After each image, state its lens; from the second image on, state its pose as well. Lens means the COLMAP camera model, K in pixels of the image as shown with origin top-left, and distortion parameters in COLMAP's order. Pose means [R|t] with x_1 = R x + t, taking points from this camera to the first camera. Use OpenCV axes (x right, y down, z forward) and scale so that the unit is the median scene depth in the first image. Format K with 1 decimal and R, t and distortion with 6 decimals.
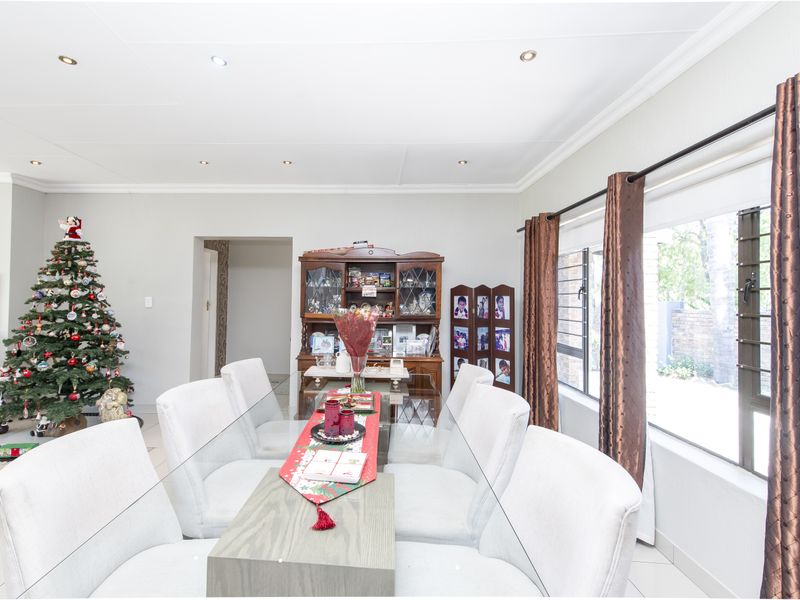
lens RADIAL K [[363.5, 0, 361.0], [0, 363.5, 292.7], [0, 0, 1]] dist [0.016186, -0.000203]
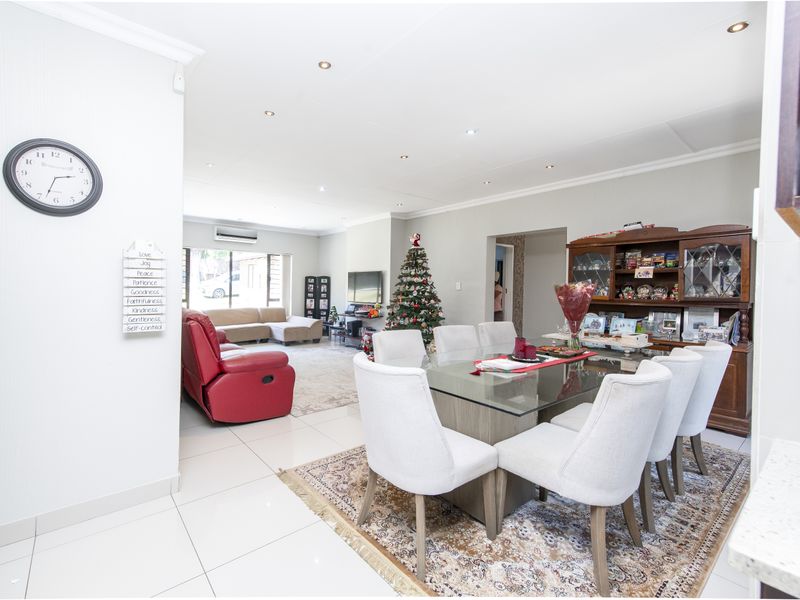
lens RADIAL K [[363.5, 0, 361.0], [0, 363.5, 292.7], [0, 0, 1]] dist [0.016186, -0.000203]
pose [[0.645405, 0.006970, -0.763809, 0.297548], [0.006936, 0.999864, 0.014985, 0.031628], [0.763809, -0.014969, 0.645269, -0.237843]]
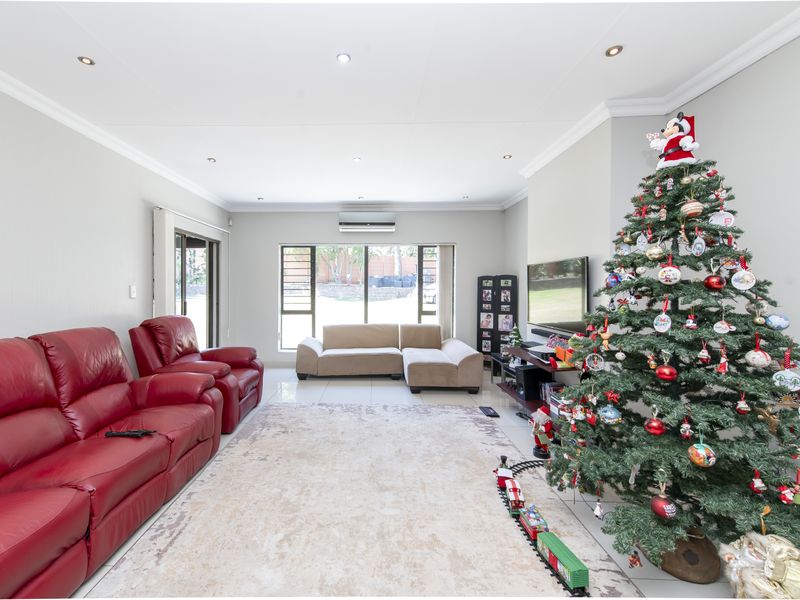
lens RADIAL K [[363.5, 0, 361.0], [0, 363.5, 292.7], [0, 0, 1]] dist [0.016186, -0.000203]
pose [[0.004541, -0.001008, -0.999989, -0.302803], [0.014543, 0.999894, -0.000942, 0.017847], [0.999884, -0.014538, 0.004555, 0.580957]]
